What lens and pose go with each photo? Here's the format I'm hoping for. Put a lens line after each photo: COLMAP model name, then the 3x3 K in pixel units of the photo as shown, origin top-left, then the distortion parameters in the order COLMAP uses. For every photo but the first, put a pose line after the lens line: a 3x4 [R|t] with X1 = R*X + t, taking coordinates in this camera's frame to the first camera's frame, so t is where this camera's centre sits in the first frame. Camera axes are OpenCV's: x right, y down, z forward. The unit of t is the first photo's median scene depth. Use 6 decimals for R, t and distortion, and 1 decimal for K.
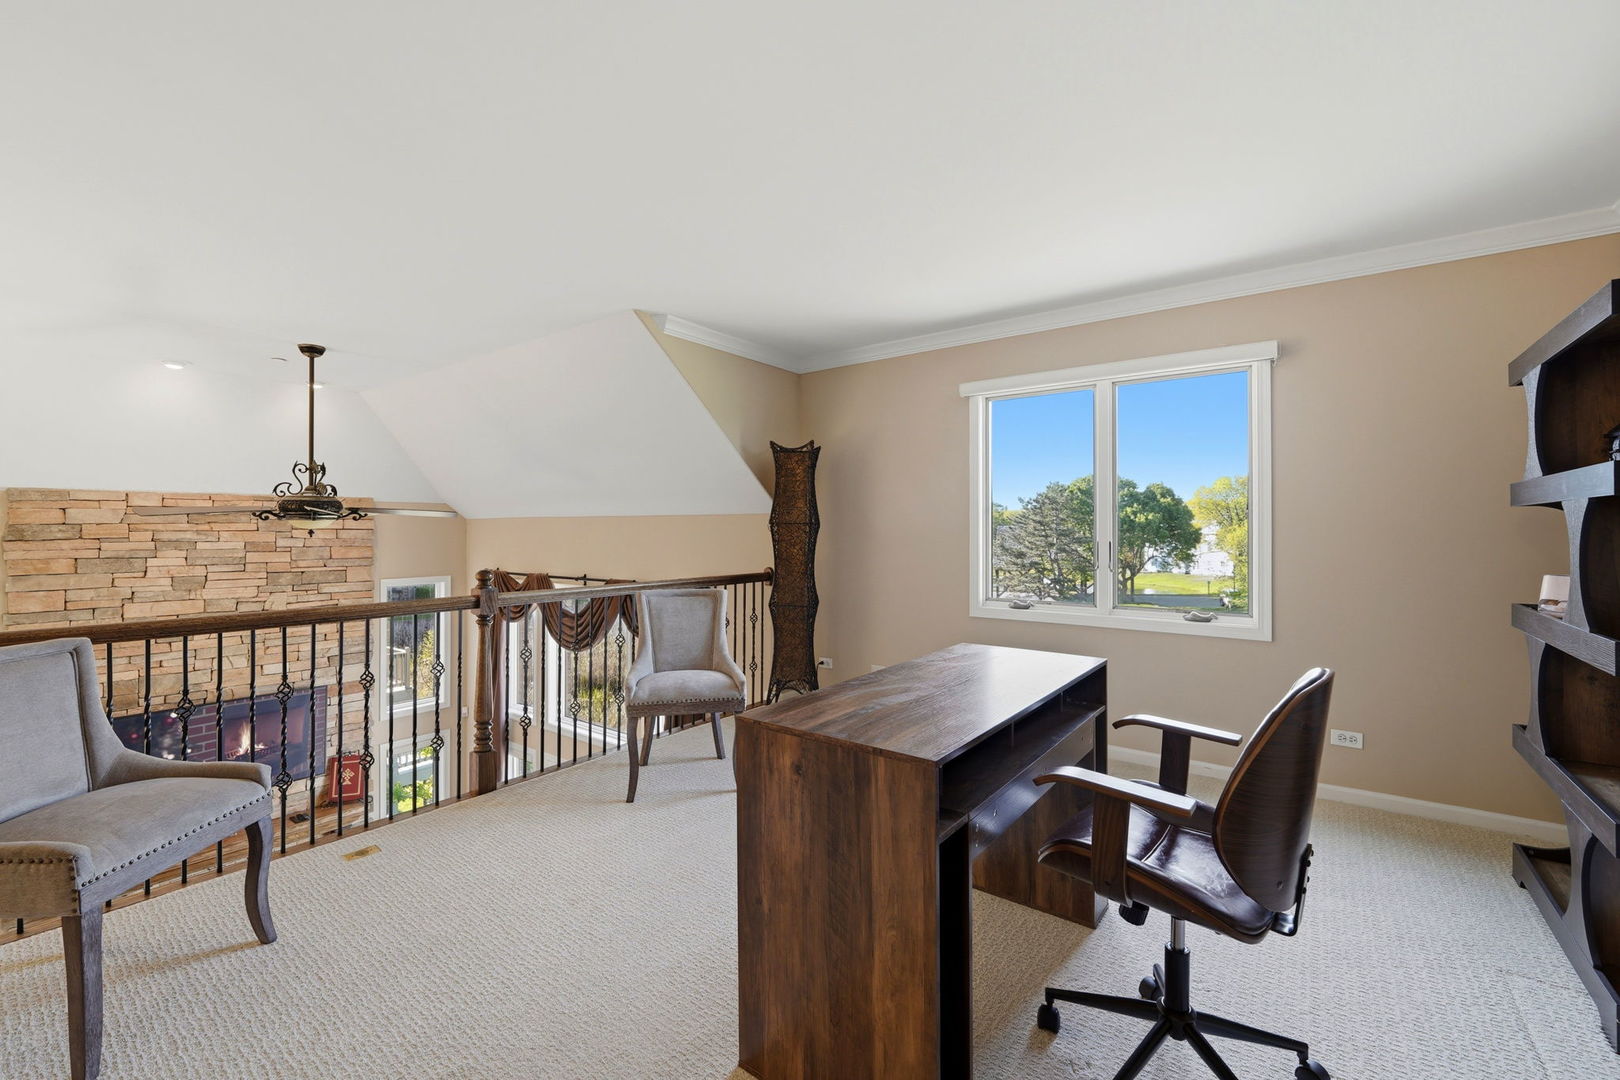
lens RADIAL K [[663.4, 0, 798.2], [0, 663.4, 533.4], [0, 0, 1]] dist [-0.009241, -0.002255]
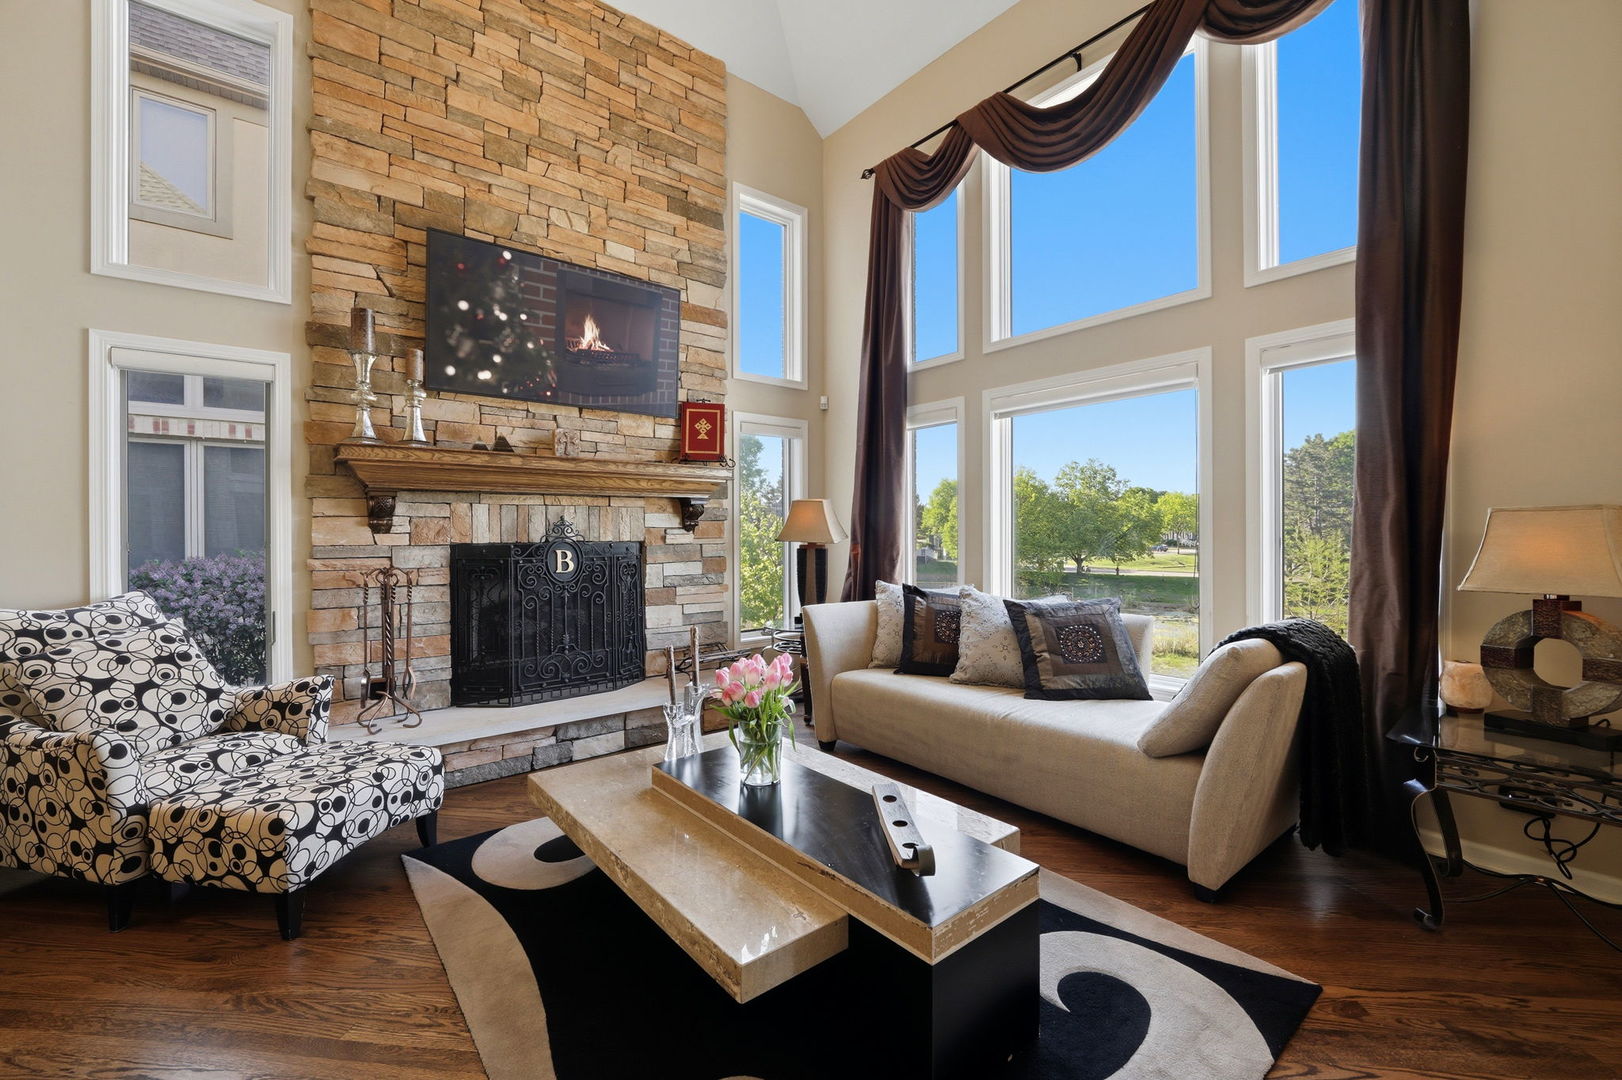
lens RADIAL K [[664.3, 0, 806.3], [0, 664.3, 538.4], [0, 0, 1]] dist [-0.009241, -0.002255]
pose [[0.969677, -0.003423, -0.244366, -0.467675], [0.005696, 0.999947, 0.008596, 0.557549], [0.244323, -0.009727, 0.969645, 0.391186]]
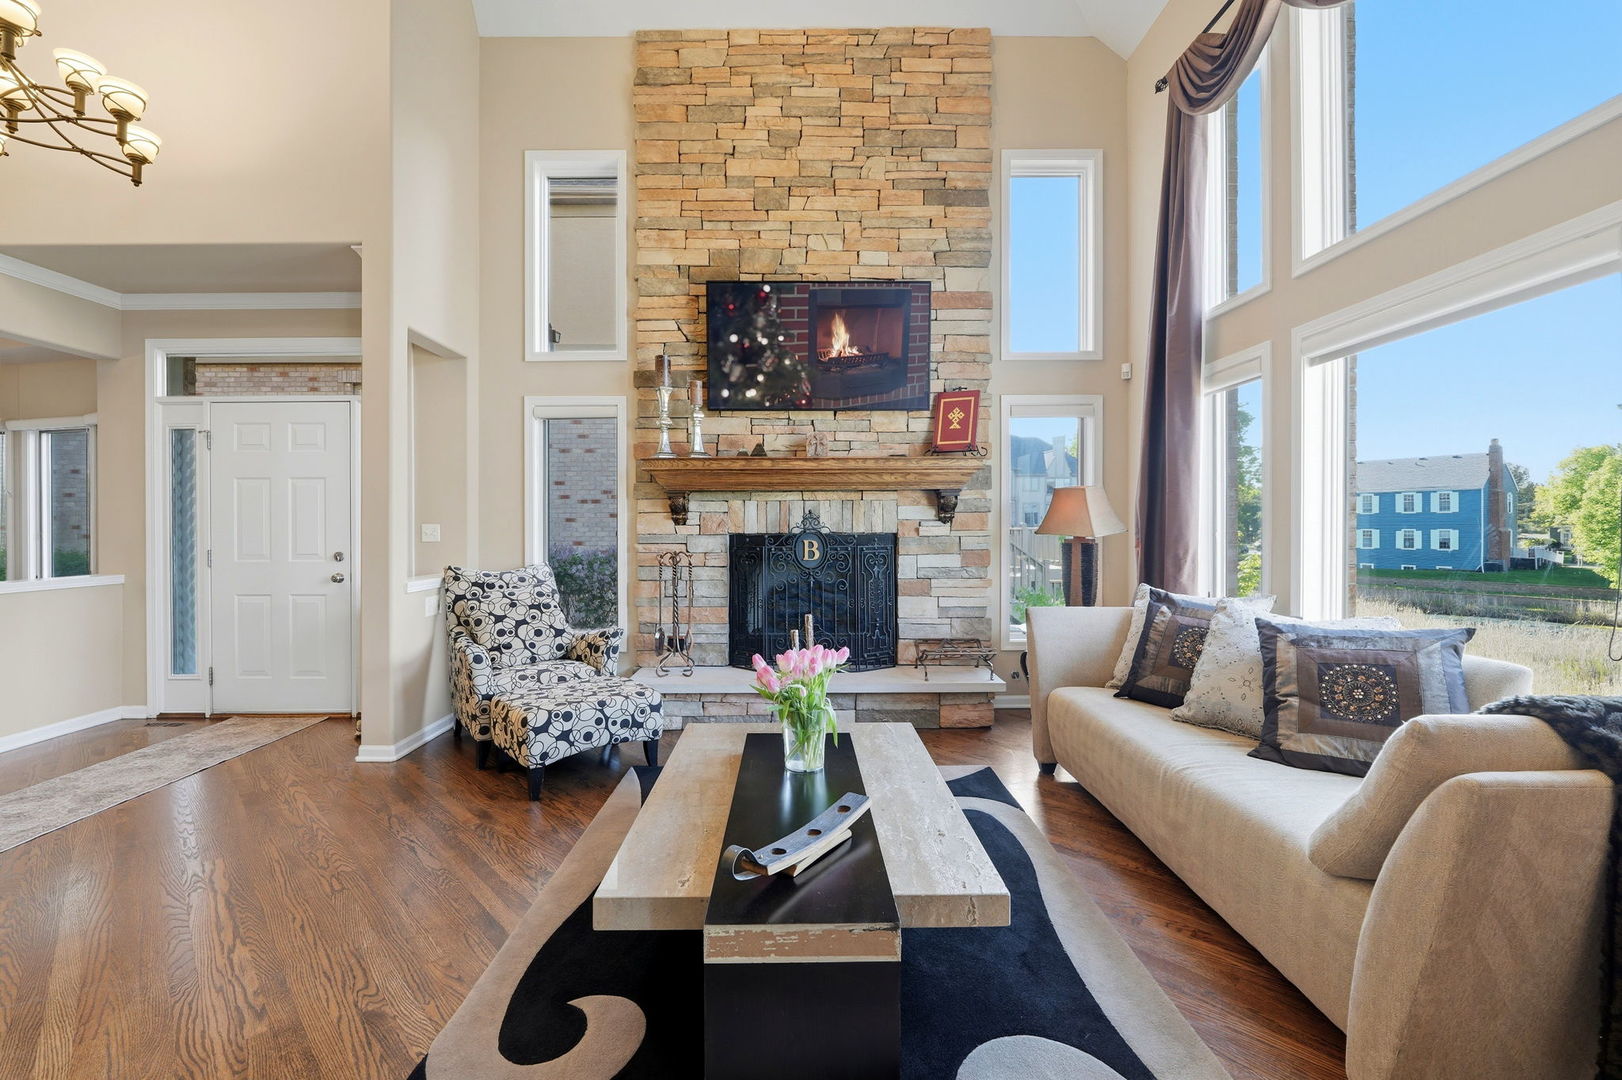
lens RADIAL K [[664.3, 0, 800.6], [0, 664.3, 534.1], [0, 0, 1]] dist [-0.009241, -0.002255]
pose [[0.609161, 0.007129, -0.793015, -0.269410], [0.004253, 0.999916, 0.012255, 0.557401], [0.793035, -0.010838, 0.609079, 0.520247]]
